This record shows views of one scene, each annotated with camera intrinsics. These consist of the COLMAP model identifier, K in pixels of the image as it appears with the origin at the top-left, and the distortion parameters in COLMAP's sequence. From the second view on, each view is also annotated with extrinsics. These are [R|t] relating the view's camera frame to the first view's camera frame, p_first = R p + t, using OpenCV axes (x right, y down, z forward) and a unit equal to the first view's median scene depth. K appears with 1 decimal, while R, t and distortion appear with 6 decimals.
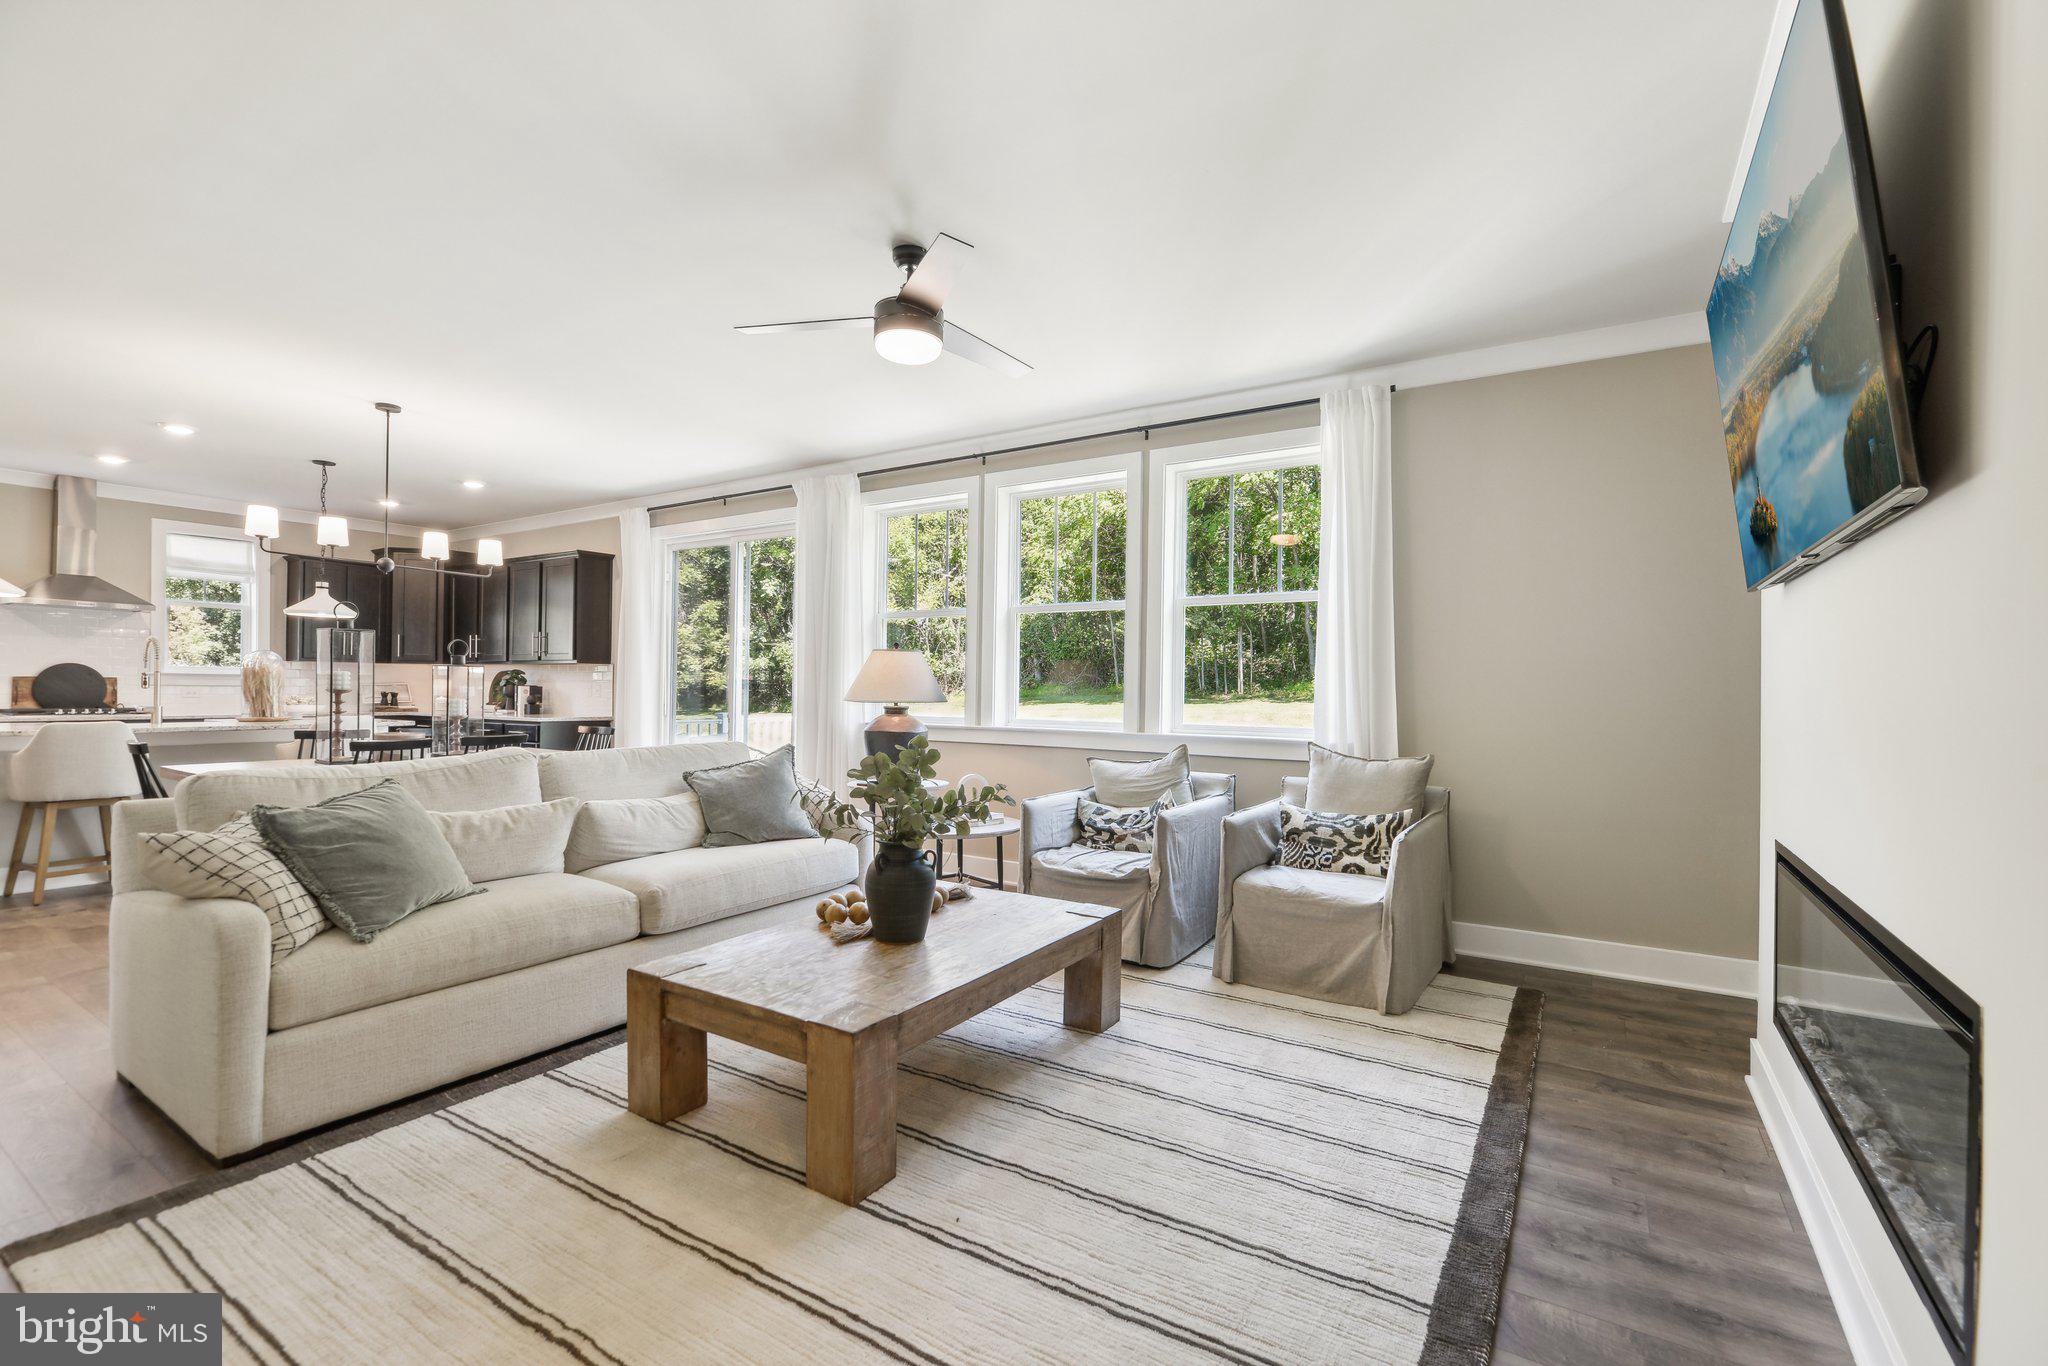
lens RADIAL K [[881.9, 0, 1047.0], [0, 881.9, 686.7], [0, 0, 1]] dist [-0.001111, -0.001425]
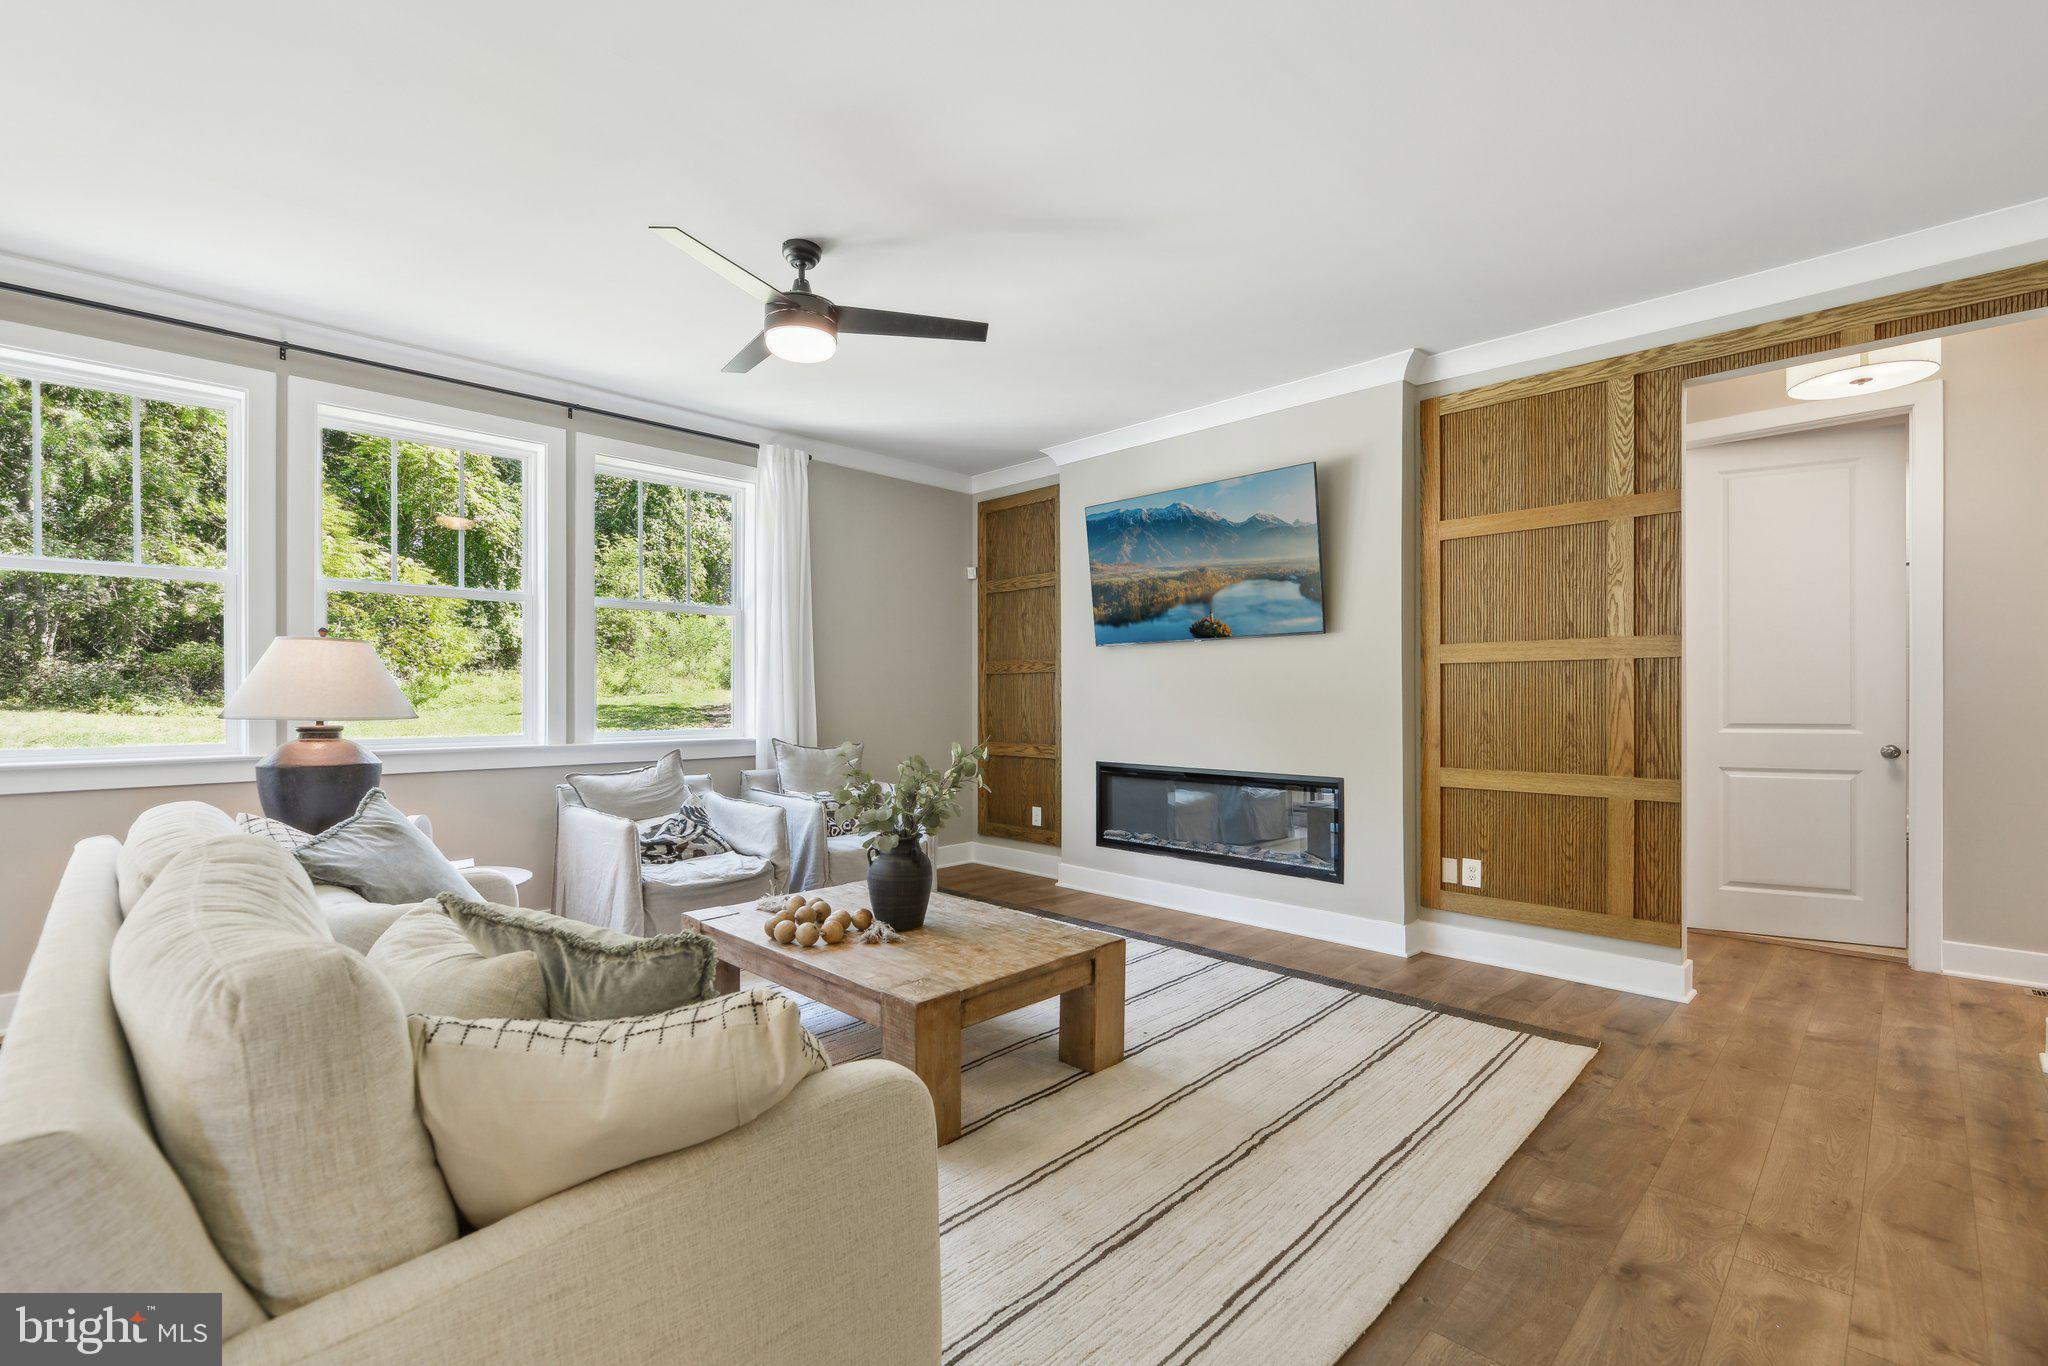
lens RADIAL K [[881.9, 0, 1047.0], [0, 881.9, 686.7], [0, 0, 1]] dist [-0.001111, -0.001425]
pose [[0.214815, -0.000922, 0.976654, -0.786051], [0.005652, 0.999984, -0.000299, -0.003692], [-0.976638, 0.005584, 0.214817, 0.393680]]
